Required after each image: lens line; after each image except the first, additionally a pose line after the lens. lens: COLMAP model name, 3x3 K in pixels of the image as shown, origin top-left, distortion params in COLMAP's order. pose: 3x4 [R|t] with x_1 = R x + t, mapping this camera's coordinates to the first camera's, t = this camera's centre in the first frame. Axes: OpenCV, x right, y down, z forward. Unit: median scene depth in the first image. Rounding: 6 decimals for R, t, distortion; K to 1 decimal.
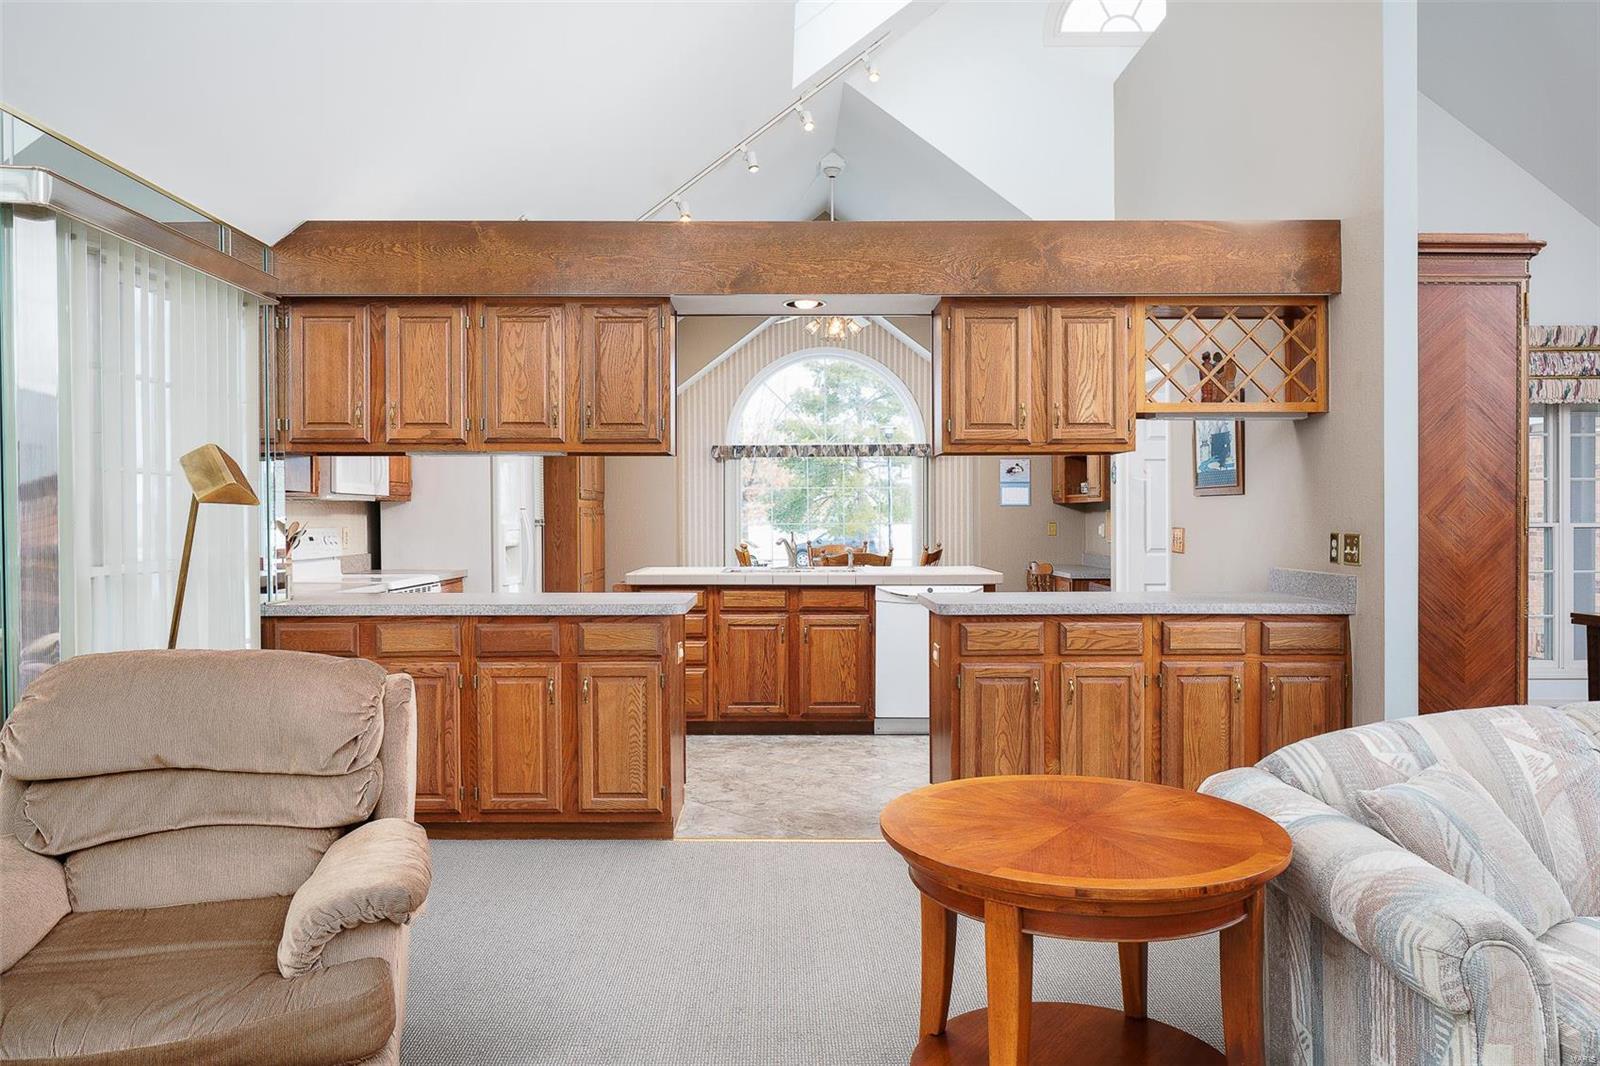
lens RADIAL K [[1103.4, 0, 800.0], [0, 1103.4, 533.0], [0, 0, 1]] dist [-0.002681, -0.002998]
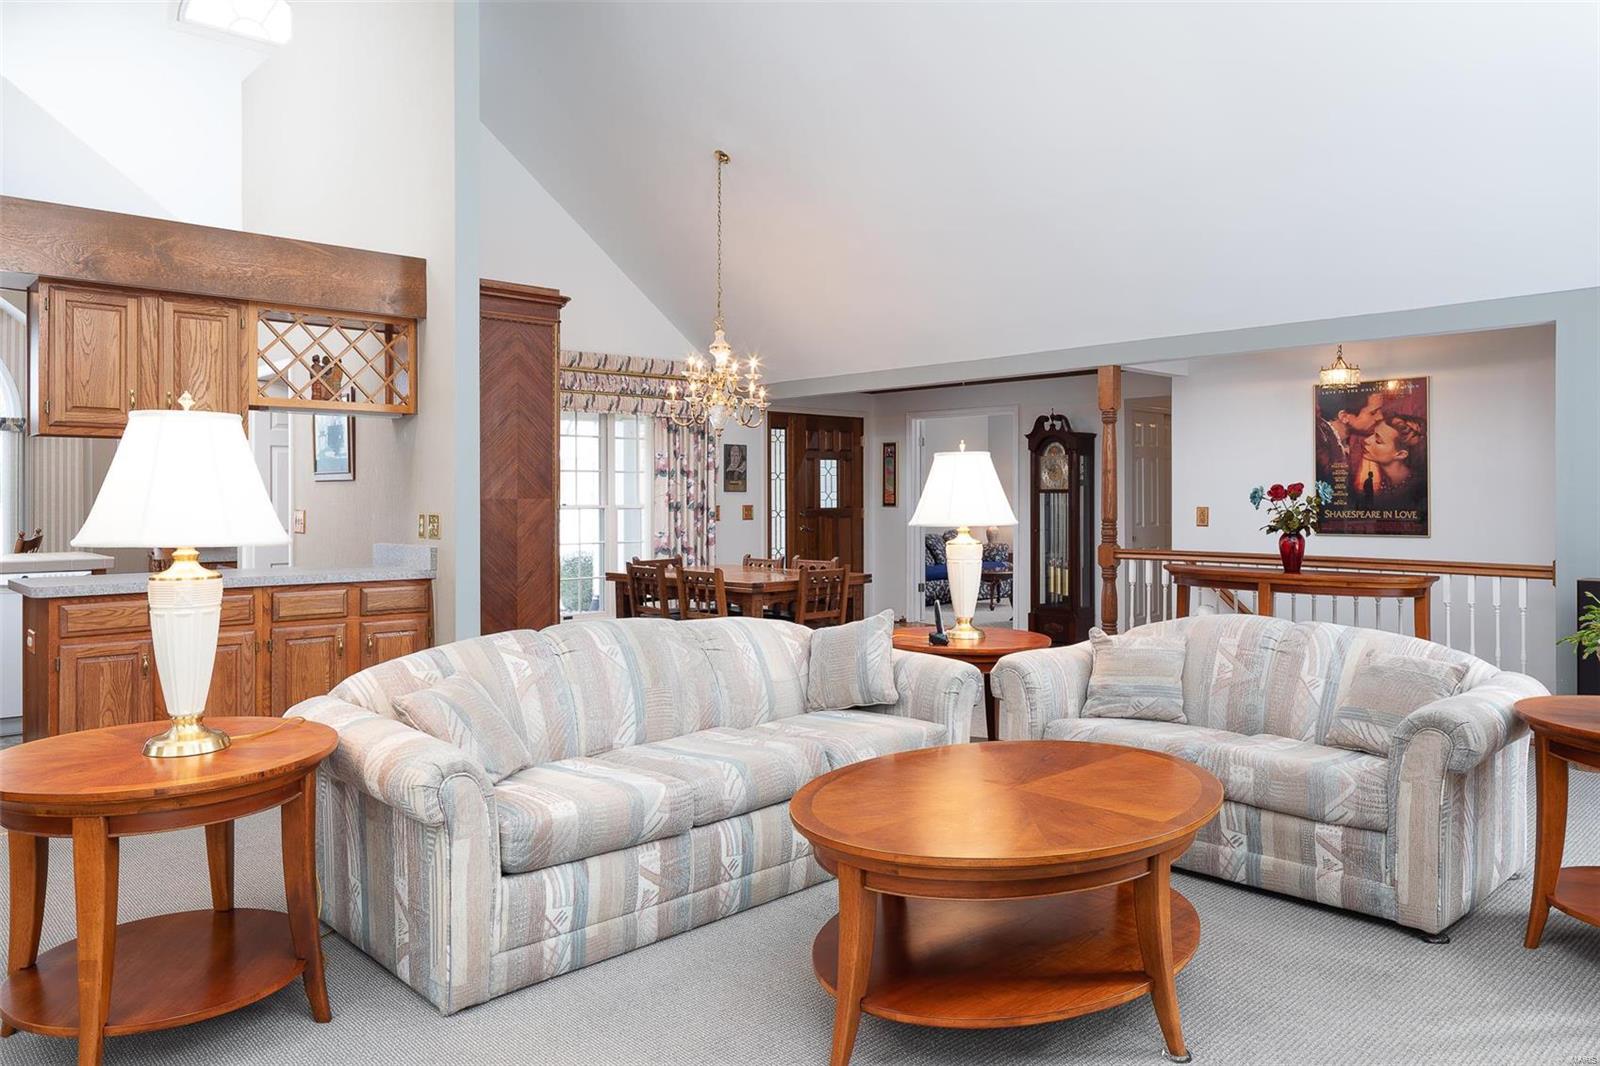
lens RADIAL K [[1109.9, 0, 797.8], [0, 1109.9, 495.0], [0, 0, 1]] dist [-0.005746, -0.001354]
pose [[0.749108, 0.004836, 0.662430, -0.018877], [0.008219, 0.999829, -0.016593, 0.004020], [-0.662397, 0.017874, 0.748940, -0.201197]]
